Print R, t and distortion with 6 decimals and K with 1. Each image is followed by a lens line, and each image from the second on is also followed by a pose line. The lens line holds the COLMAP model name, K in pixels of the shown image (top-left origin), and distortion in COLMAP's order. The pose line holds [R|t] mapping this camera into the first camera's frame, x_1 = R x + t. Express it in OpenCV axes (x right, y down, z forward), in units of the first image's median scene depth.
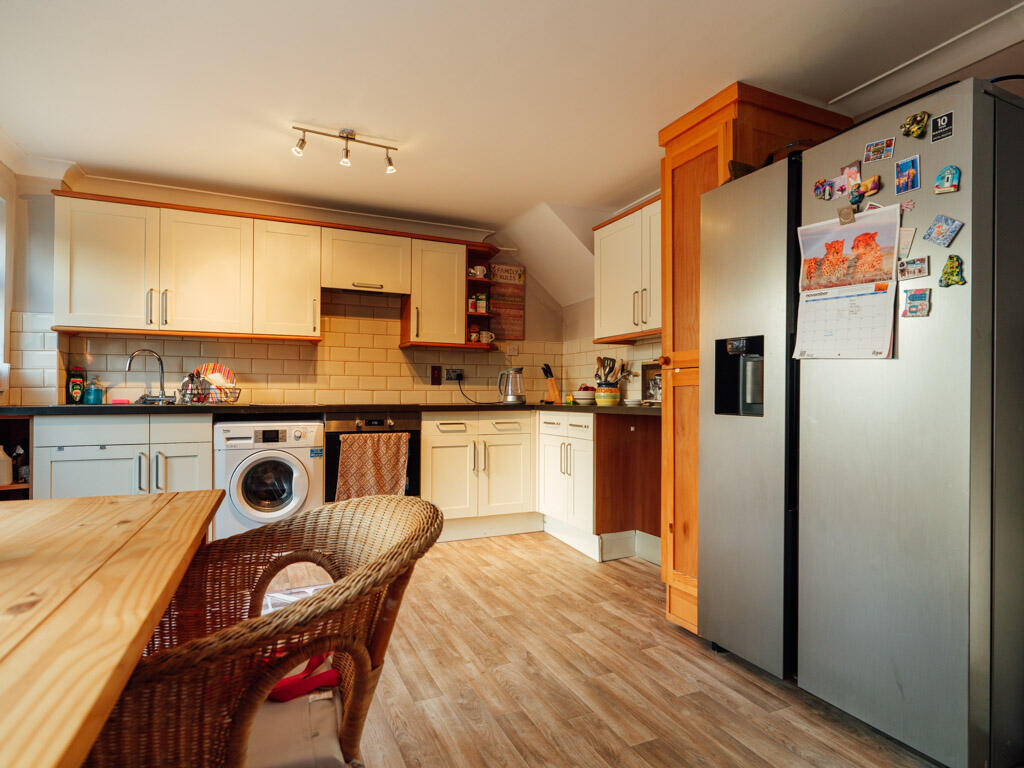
lens RADIAL K [[566.9, 0, 511.0], [0, 566.9, 398.6], [0, 0, 1]] dist [0.000785, -0.001104]
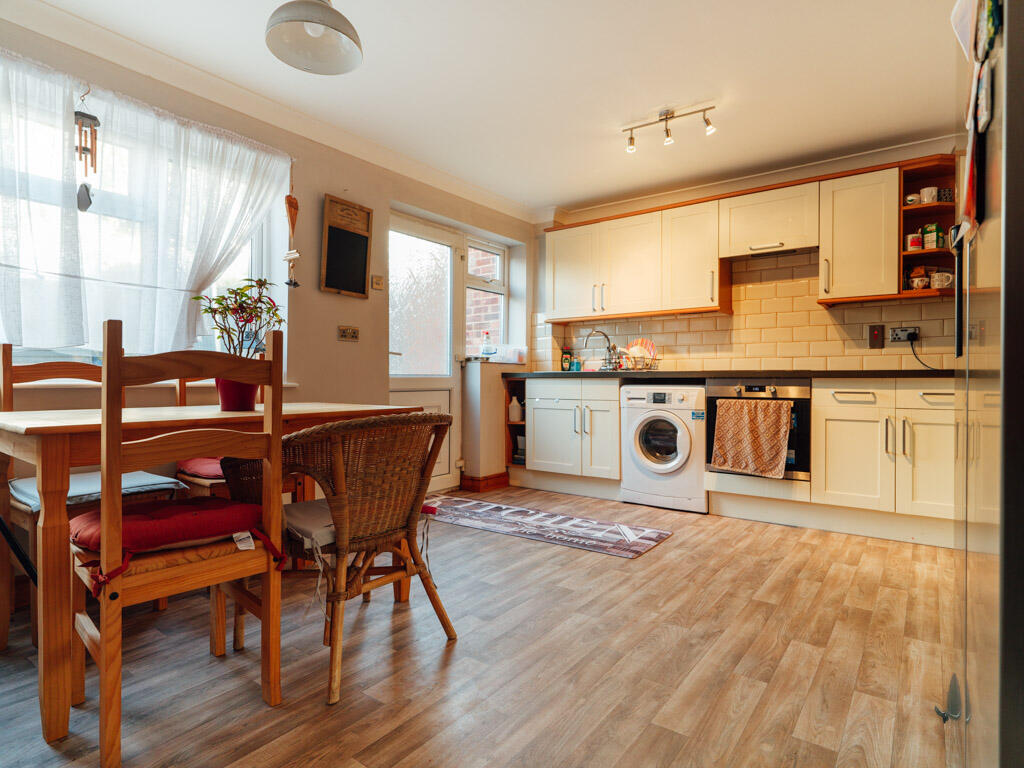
lens RADIAL K [[566.9, 0, 511.0], [0, 566.9, 398.6], [0, 0, 1]] dist [0.000785, -0.001104]
pose [[0.474079, 0.028037, -0.880036, 0.428326], [-0.003693, 0.999547, 0.029856, 0.032587], [0.880475, -0.010904, 0.473968, 0.180519]]
